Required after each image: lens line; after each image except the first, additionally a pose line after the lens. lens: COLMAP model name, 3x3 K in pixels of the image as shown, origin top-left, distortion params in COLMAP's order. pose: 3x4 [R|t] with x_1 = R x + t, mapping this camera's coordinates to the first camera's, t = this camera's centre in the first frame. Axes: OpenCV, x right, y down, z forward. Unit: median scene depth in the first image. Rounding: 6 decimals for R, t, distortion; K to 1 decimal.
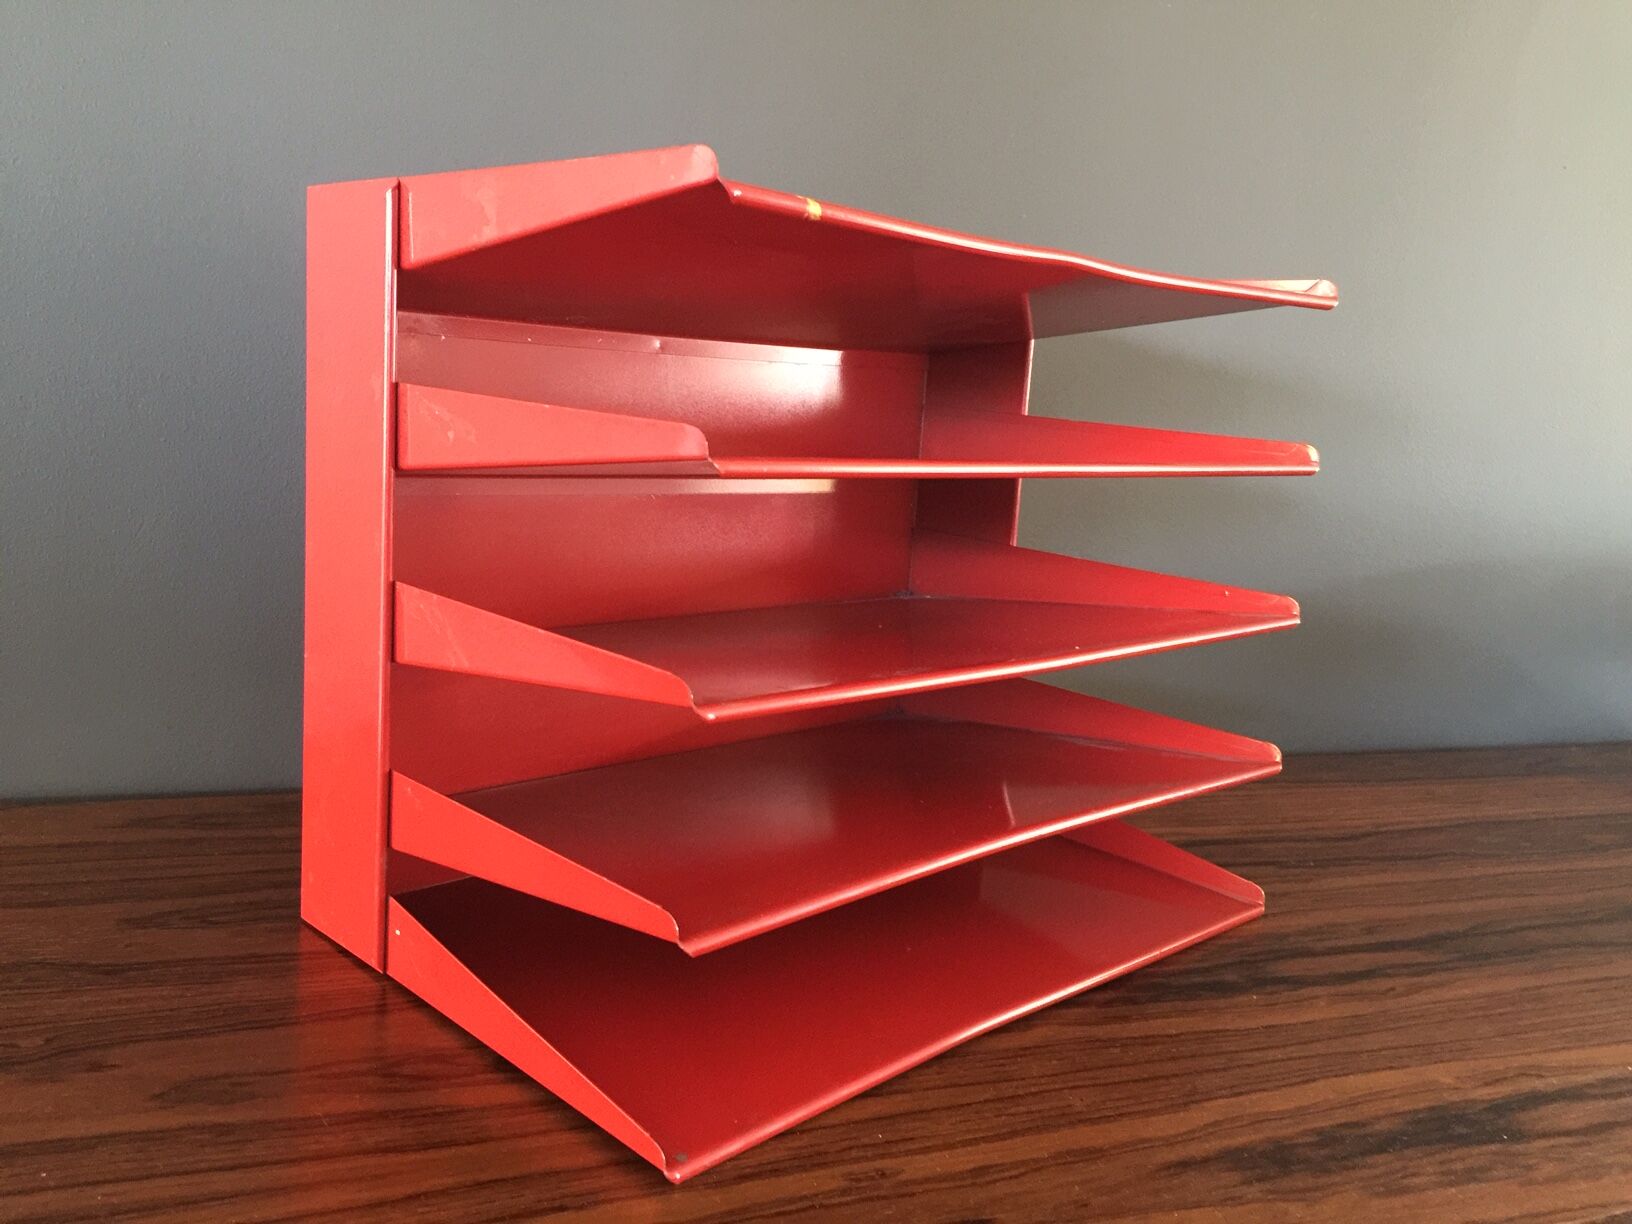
lens RADIAL K [[1425.0, 0, 821.6], [0, 1425.0, 603.4], [0, 0, 1]] dist [0.072891, -0.114962]
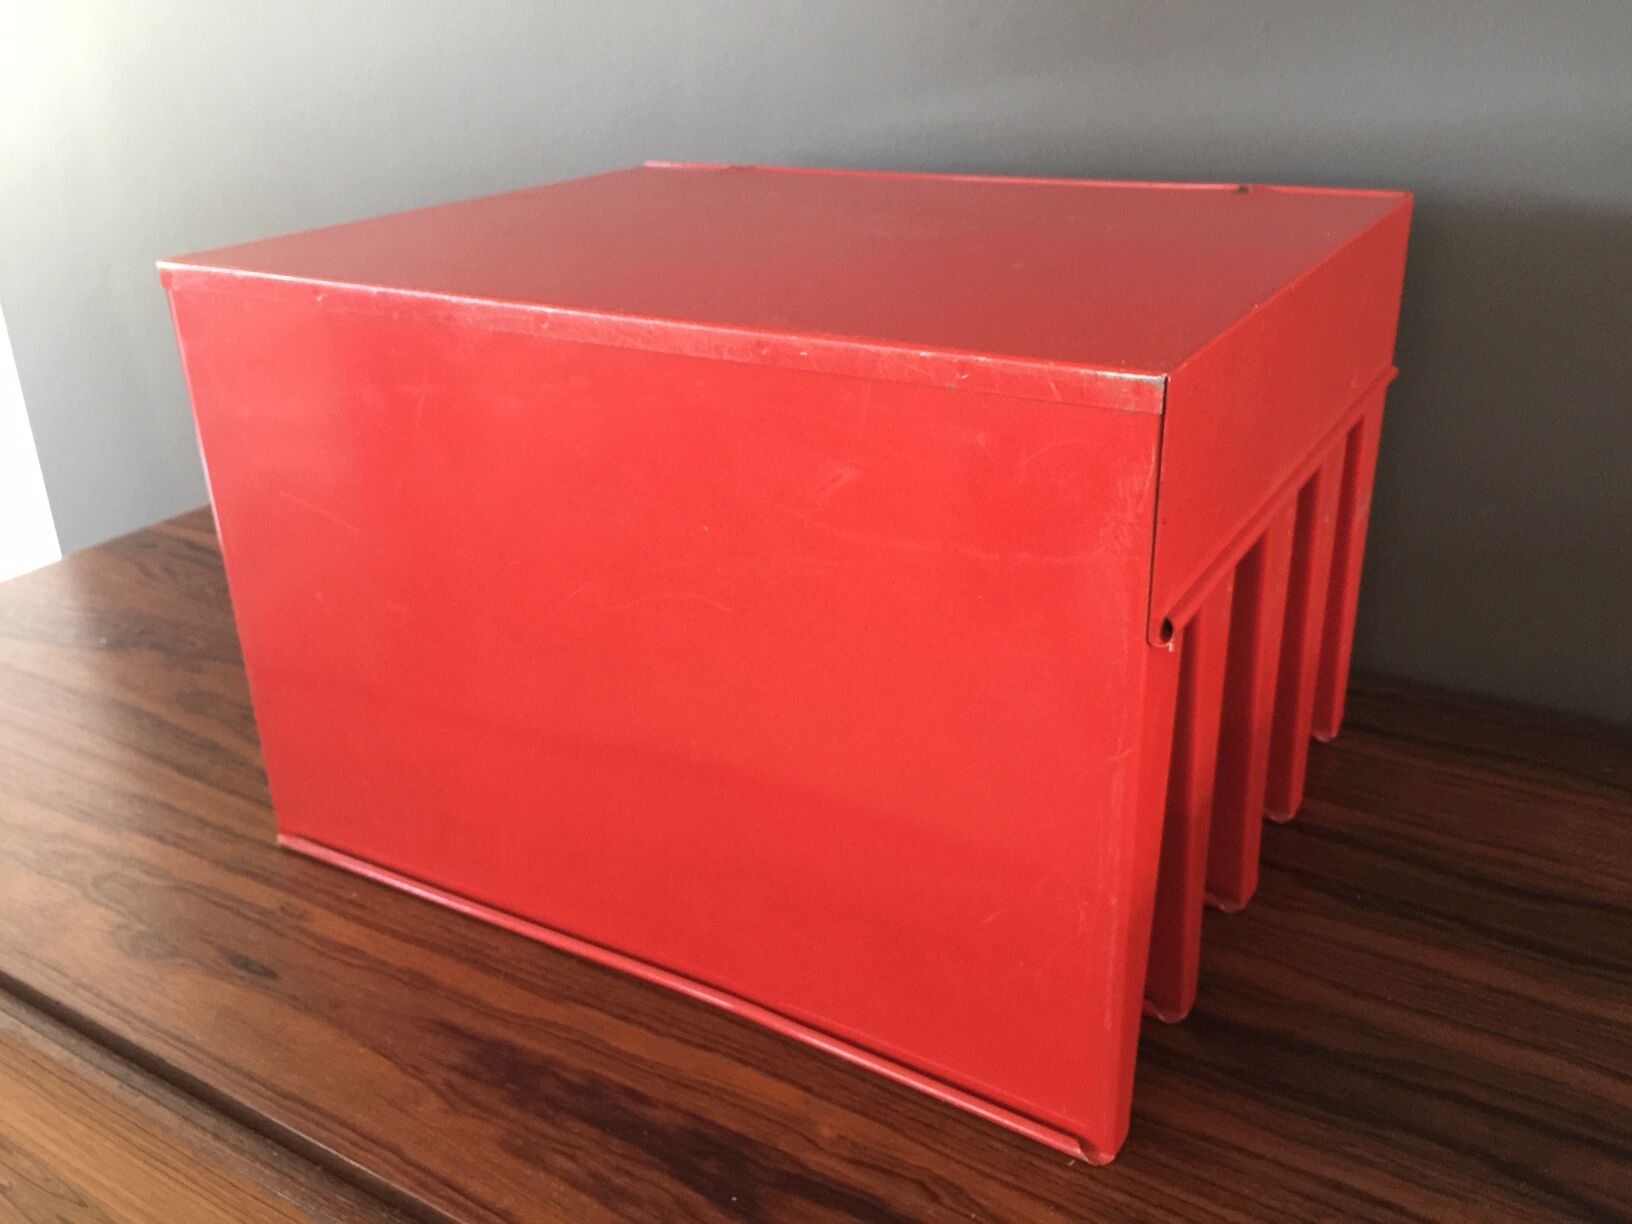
lens RADIAL K [[1425.0, 0, 799.6], [0, 1425.0, 612.9], [0, 0, 1]] dist [0.072891, -0.114962]
pose [[0.580120, 0.236043, -0.779580, 0.995664], [-0.059700, 0.966837, 0.248317, -0.161552], [0.812340, -0.097513, 0.574973, 0.540116]]
